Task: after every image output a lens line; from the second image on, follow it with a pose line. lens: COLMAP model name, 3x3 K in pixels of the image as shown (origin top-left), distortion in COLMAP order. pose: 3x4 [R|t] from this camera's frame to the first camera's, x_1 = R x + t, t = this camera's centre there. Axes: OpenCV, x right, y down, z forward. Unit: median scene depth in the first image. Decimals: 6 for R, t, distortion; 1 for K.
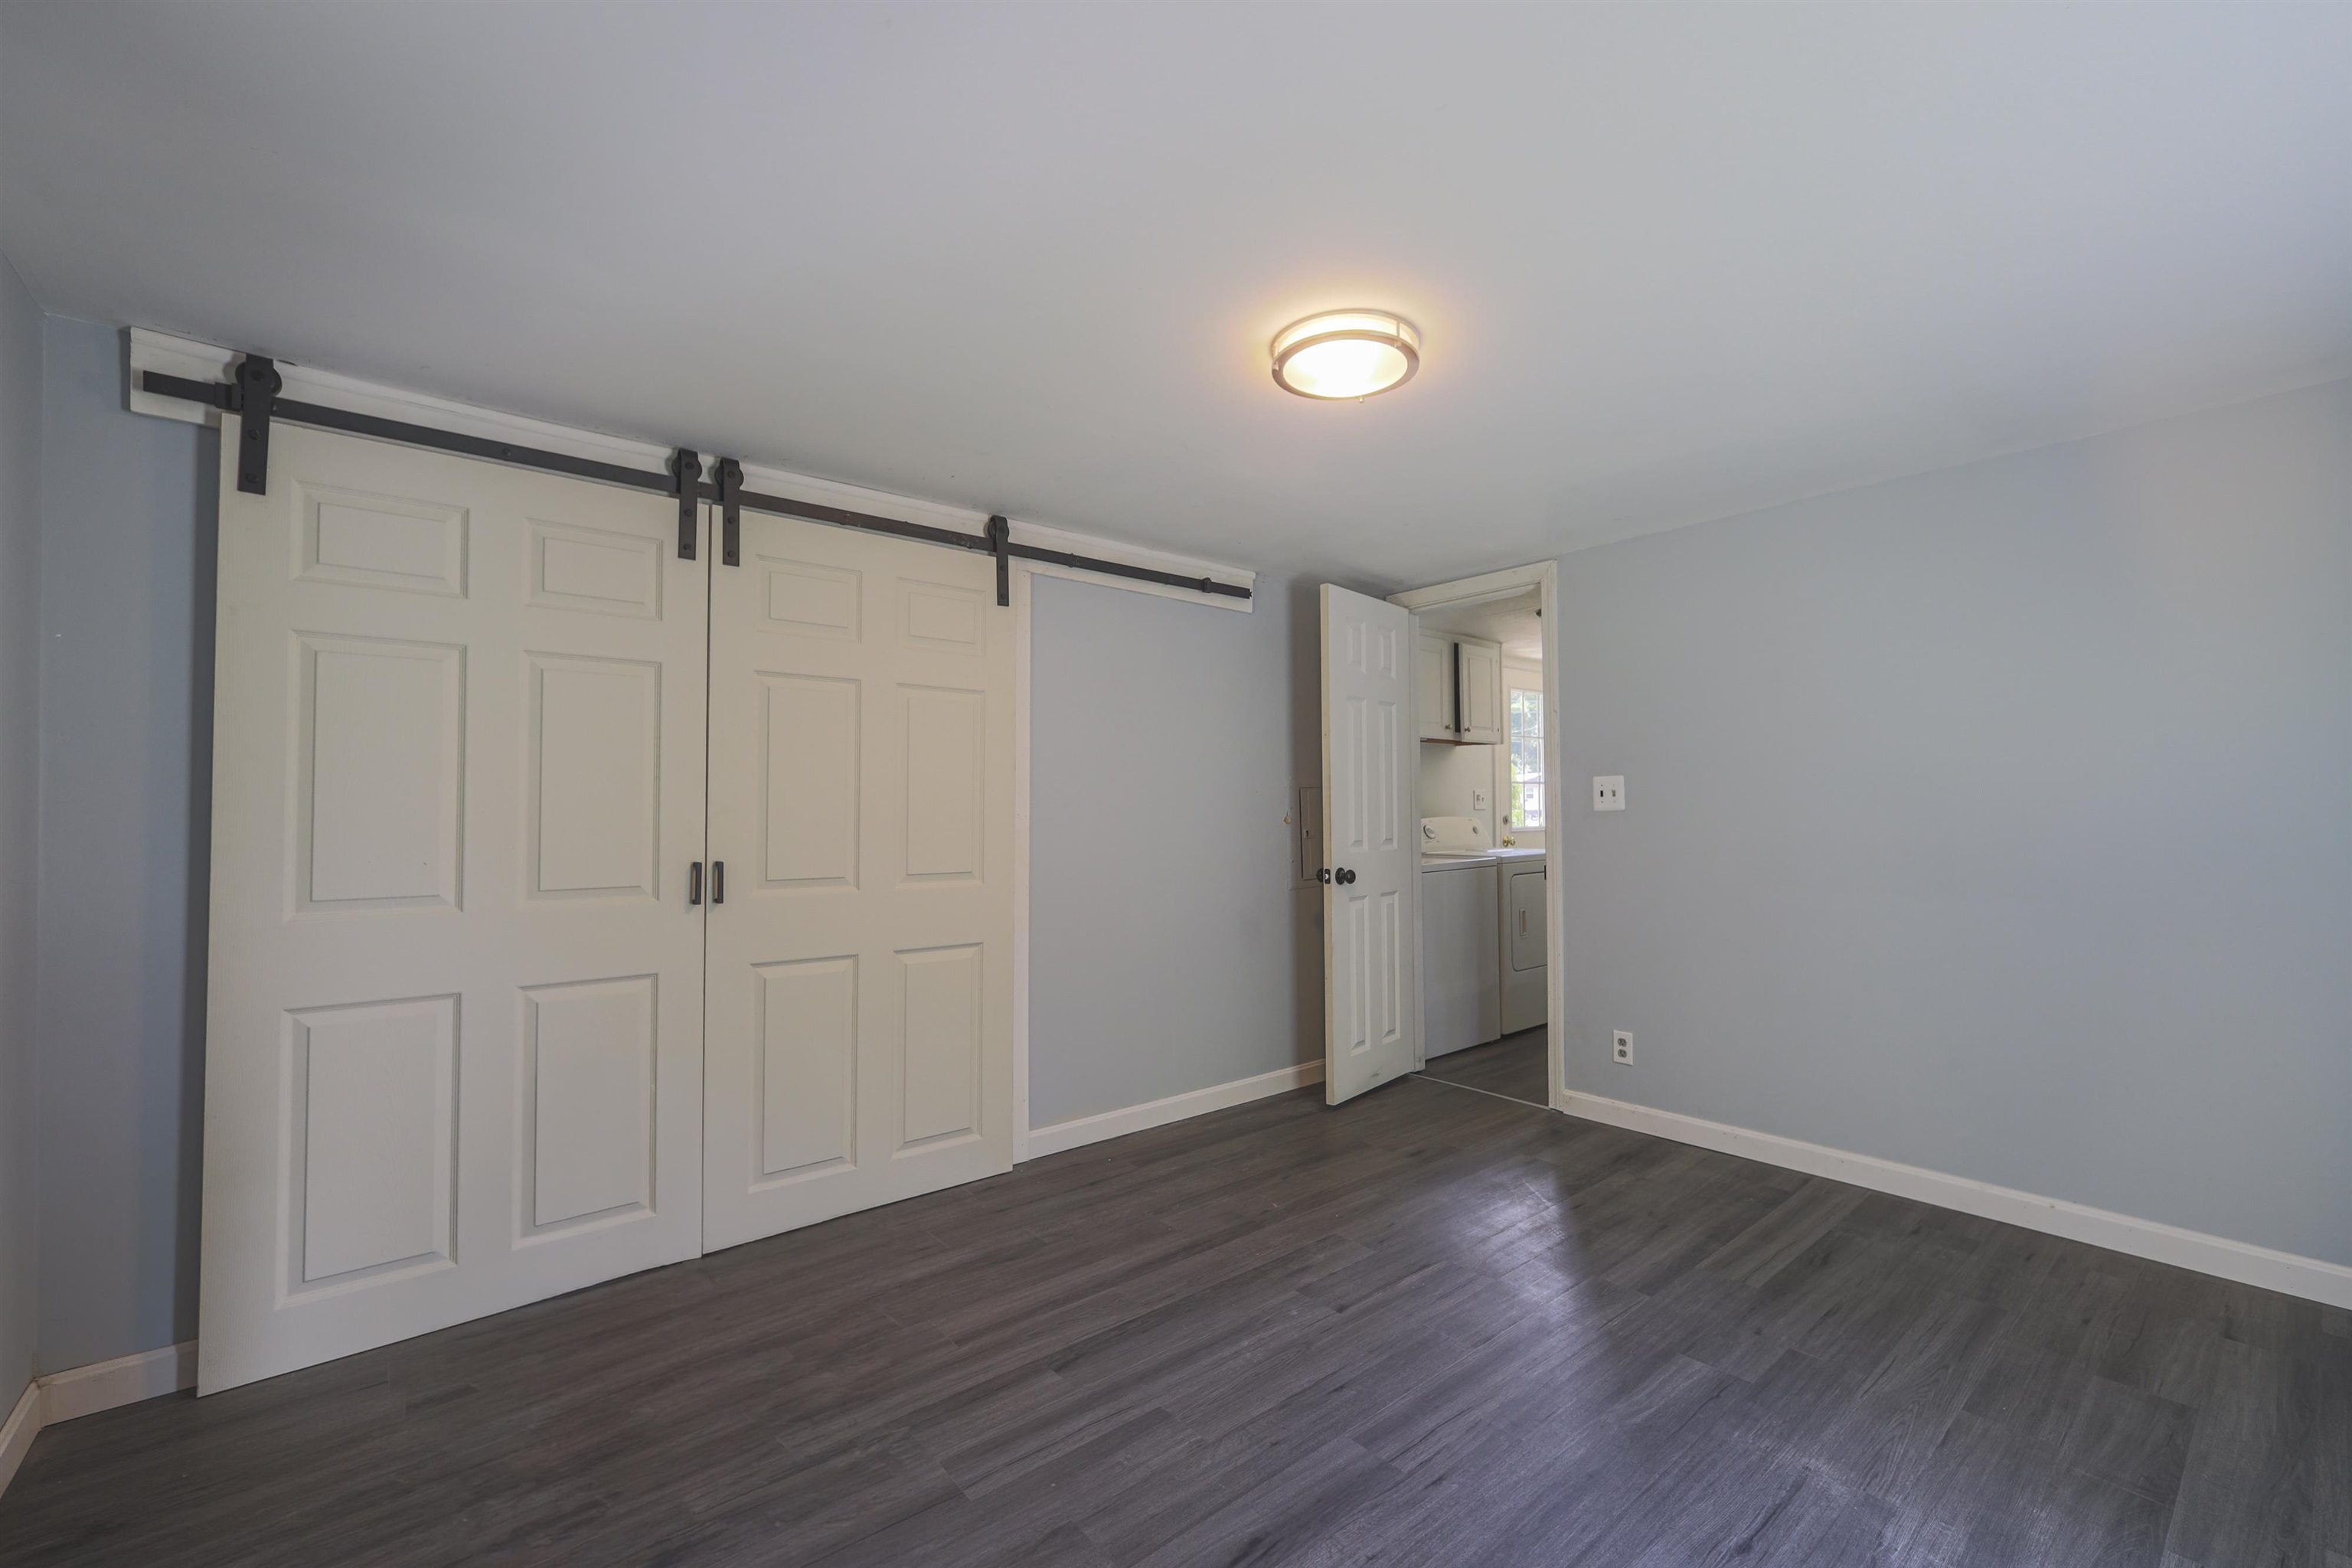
lens RADIAL K [[972.1, 0, 1181.9], [0, 972.1, 789.9], [0, 0, 1]] dist [-0.000524, 0.001125]
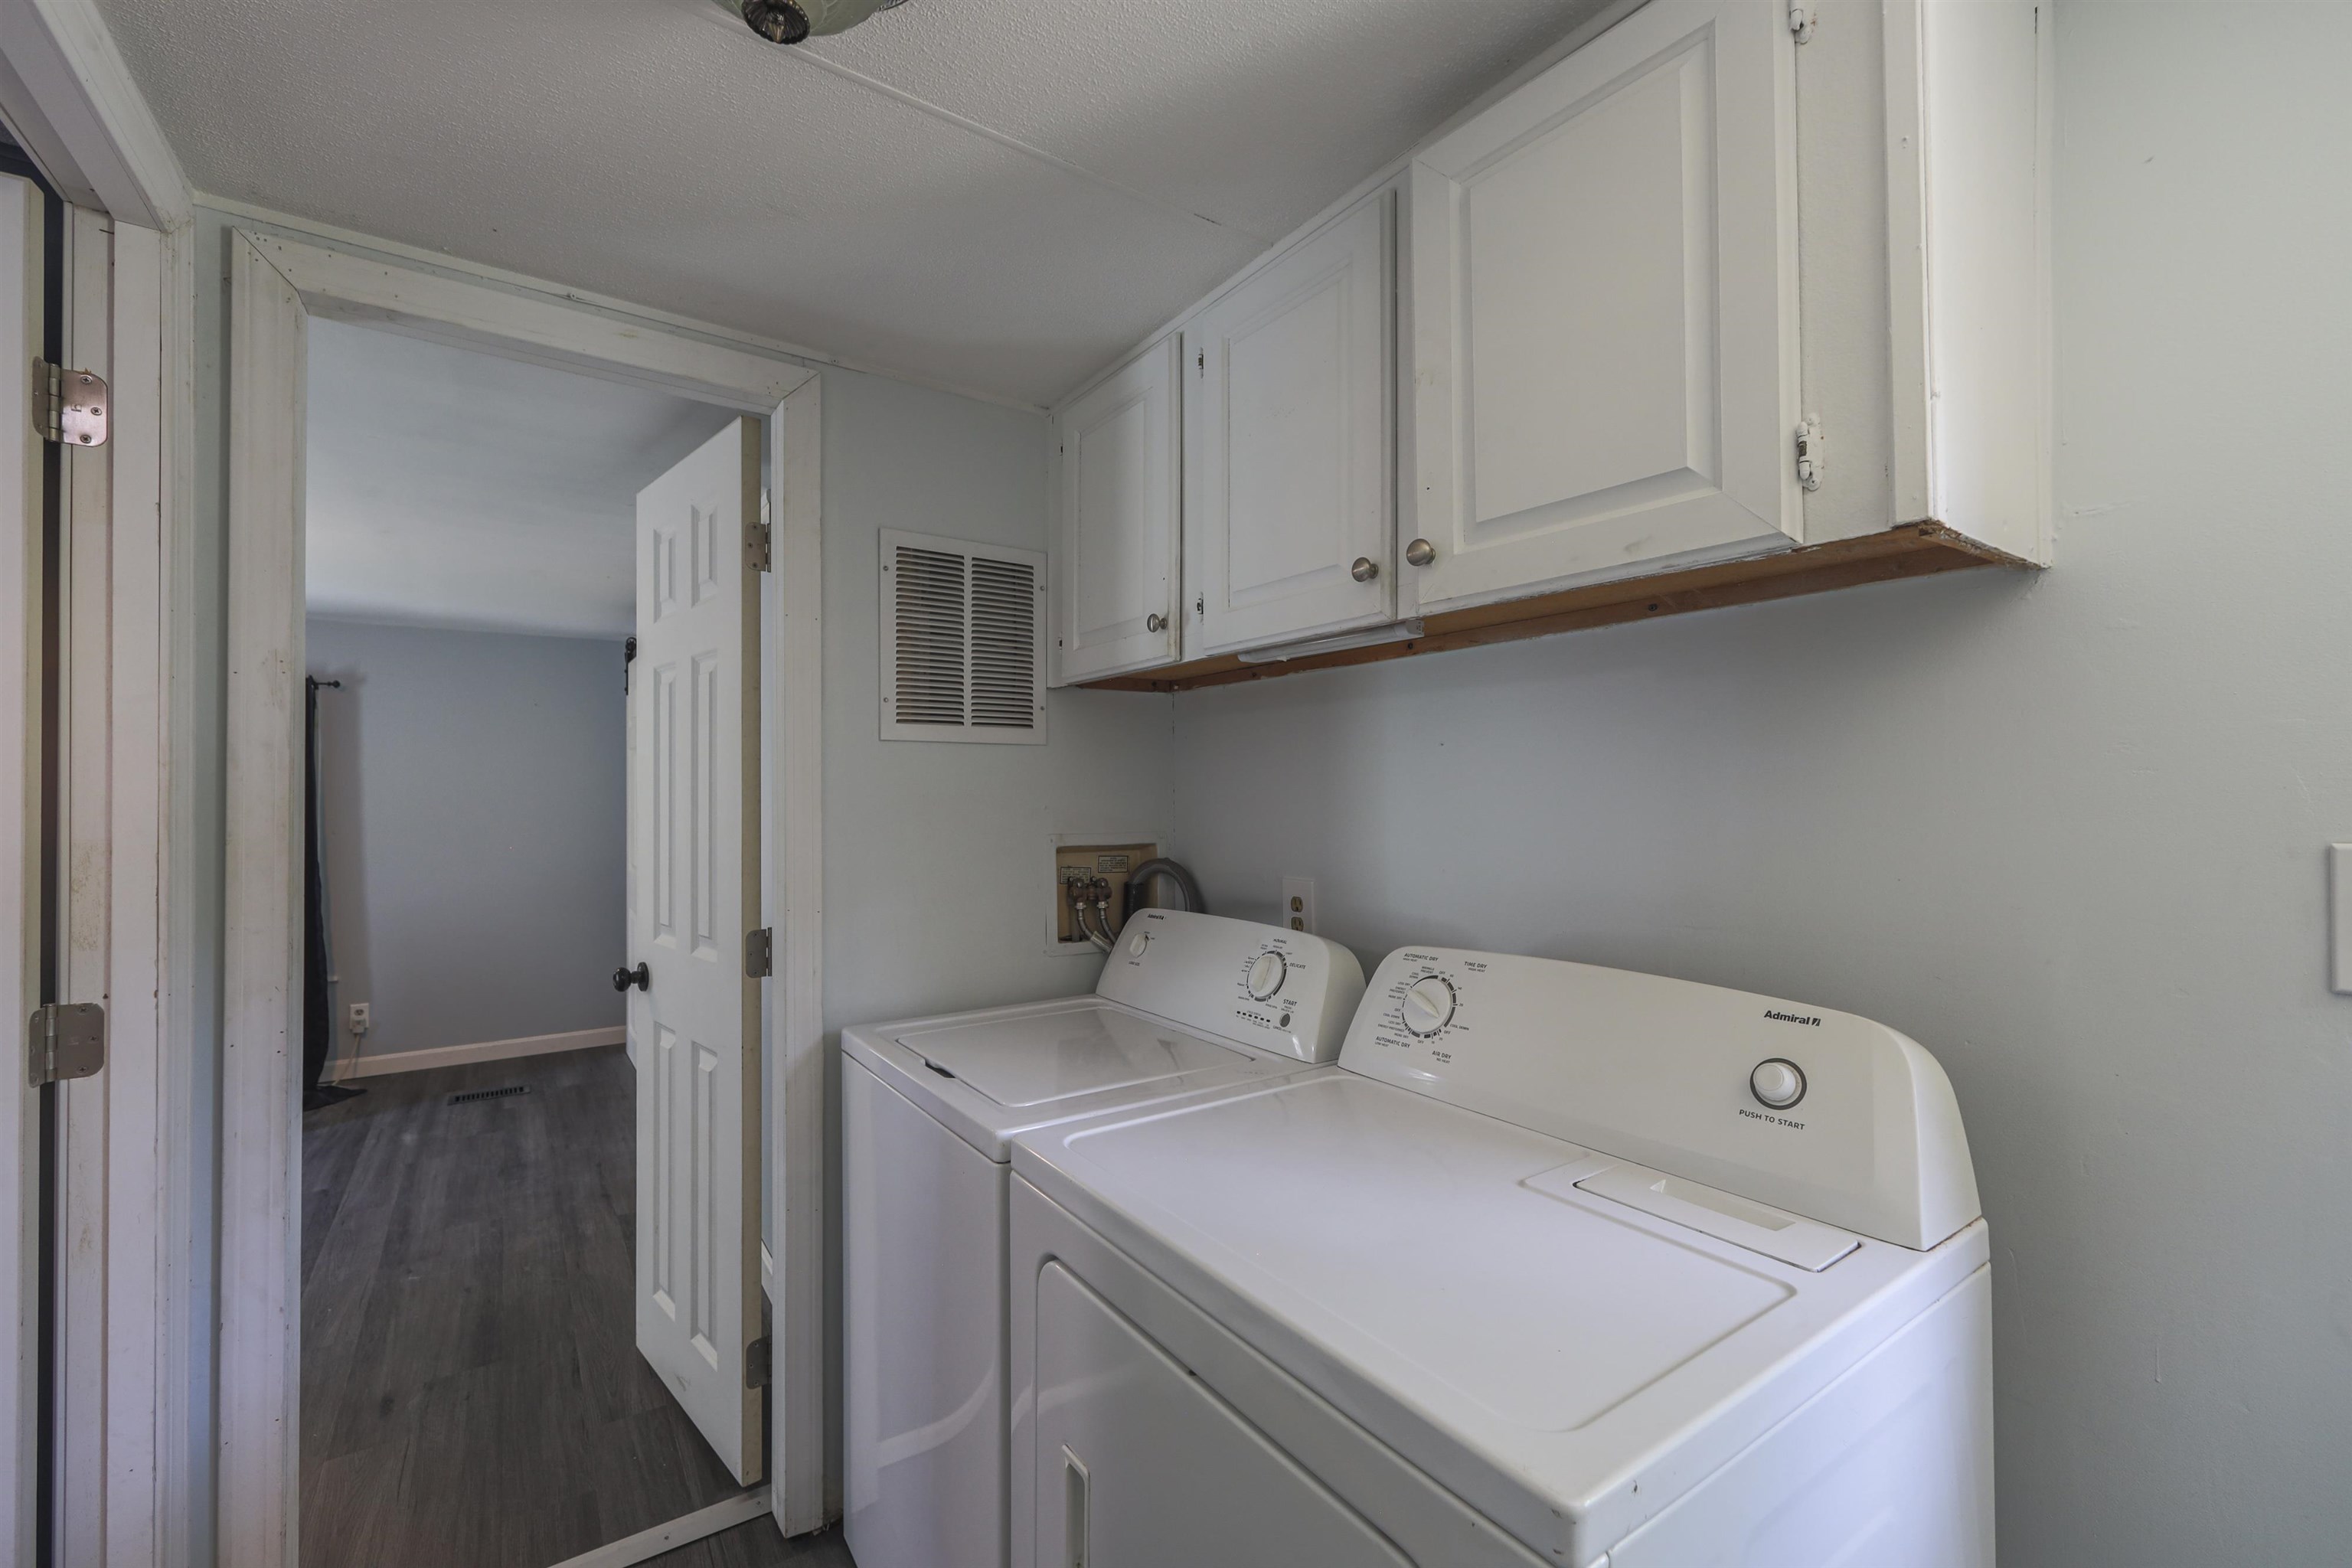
lens RADIAL K [[967.9, 0, 1174.9], [0, 967.9, 787.3], [0, 0, 1]] dist [-0.002856, 0.000758]
pose [[-0.087381, -0.001951, -0.996173, 1.209054], [0.022045, 0.999749, -0.003892, -0.028210], [0.995931, -0.022301, -0.087316, 2.302608]]
